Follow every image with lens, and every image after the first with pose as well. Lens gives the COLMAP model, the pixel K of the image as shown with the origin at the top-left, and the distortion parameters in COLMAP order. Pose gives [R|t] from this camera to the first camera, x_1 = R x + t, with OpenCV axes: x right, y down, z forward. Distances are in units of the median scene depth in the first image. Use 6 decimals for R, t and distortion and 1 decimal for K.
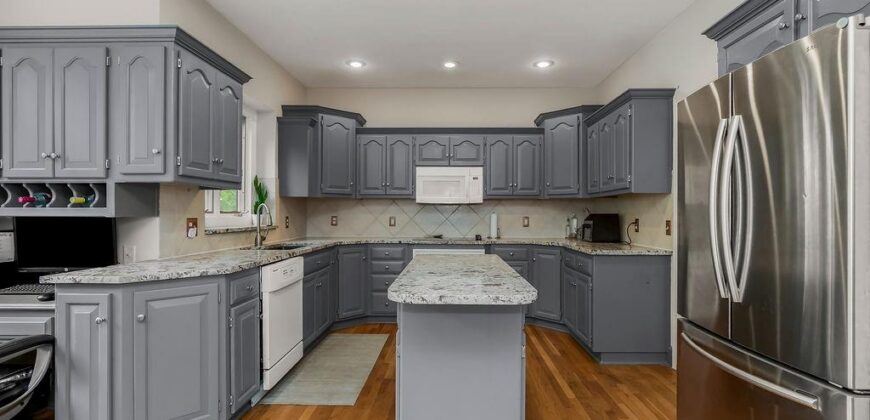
lens RADIAL K [[400.3, 0, 436.7], [0, 400.3, 212.4], [0, 0, 1]] dist [-0.013750, 0.002055]
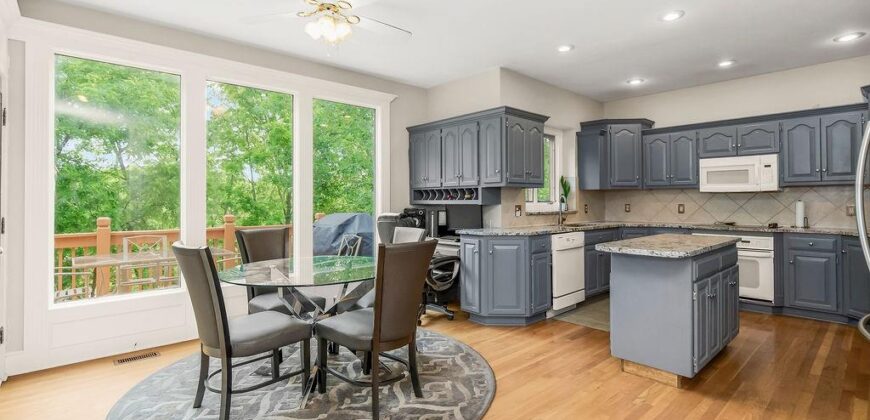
lens RADIAL K [[400.3, 0, 435.2], [0, 400.3, 204.2], [0, 0, 1]] dist [-0.013750, 0.002055]
pose [[0.683139, -0.000313, -0.730288, 0.351573], [0.007164, 0.999955, 0.006273, -0.003255], [0.730253, -0.009517, 0.683110, -0.385385]]
